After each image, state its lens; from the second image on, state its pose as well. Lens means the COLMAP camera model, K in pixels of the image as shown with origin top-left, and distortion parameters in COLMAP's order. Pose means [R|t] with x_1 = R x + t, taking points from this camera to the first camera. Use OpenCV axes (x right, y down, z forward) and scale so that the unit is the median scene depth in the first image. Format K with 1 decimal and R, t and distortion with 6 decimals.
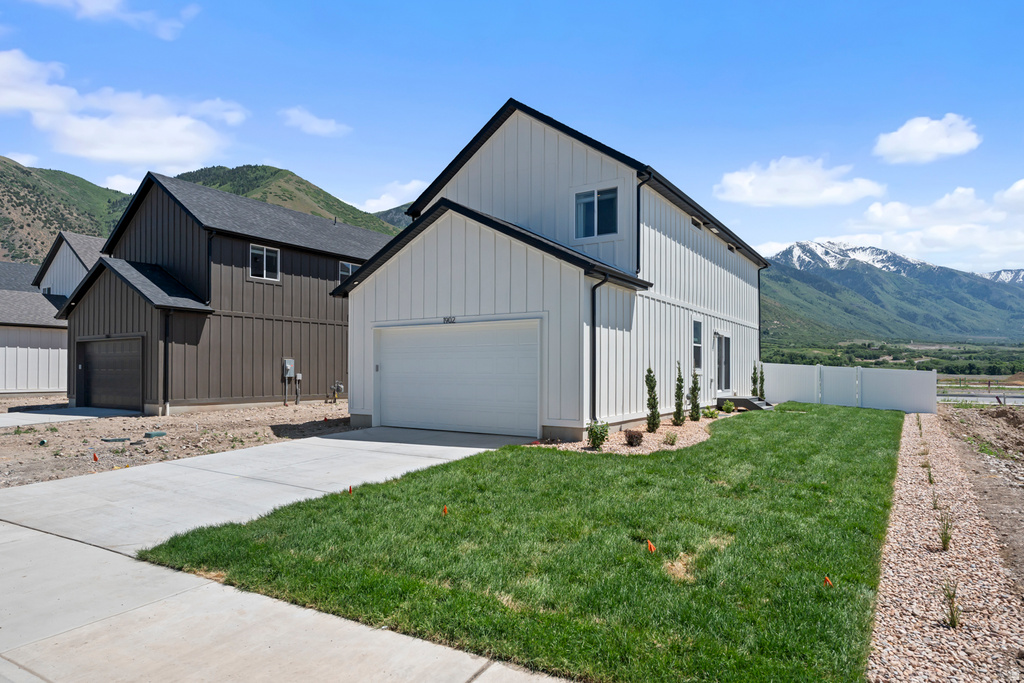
lens RADIAL K [[627.6, 0, 492.2], [0, 627.6, 361.2], [0, 0, 1]] dist [-0.005984, -0.000670]
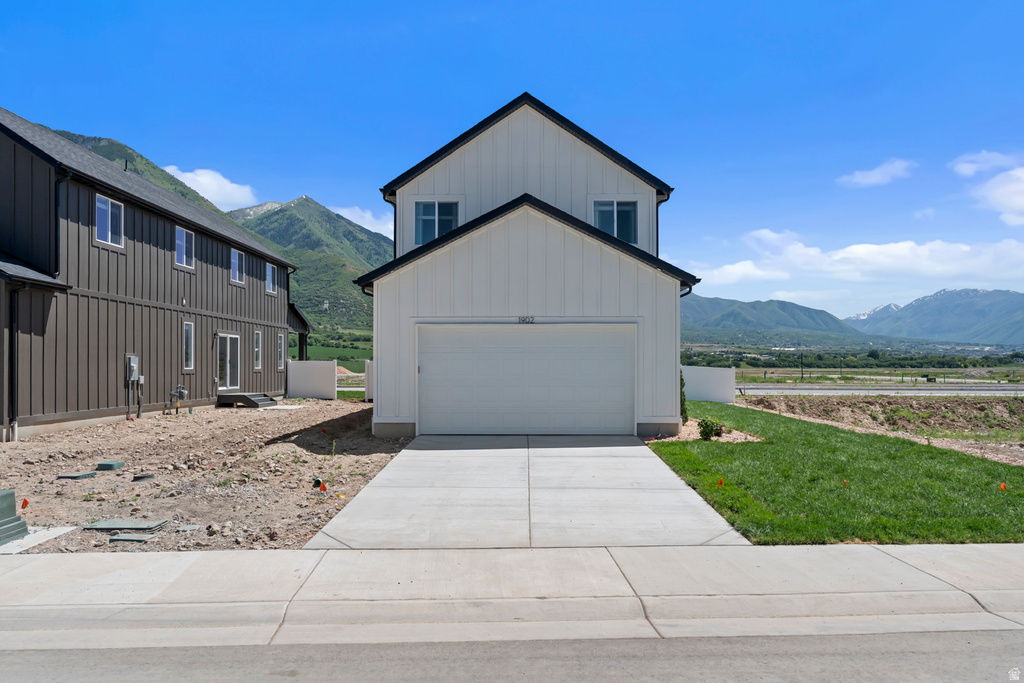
lens RADIAL K [[745.0, 0, 514.4], [0, 745.0, 349.5], [0, 0, 1]] dist [-0.002379, 0.002283]
pose [[0.827811, 0.009786, 0.560921, -0.495786], [-0.006144, 0.999946, -0.008378, -0.006962], [-0.560973, 0.003489, 0.827827, 0.040014]]
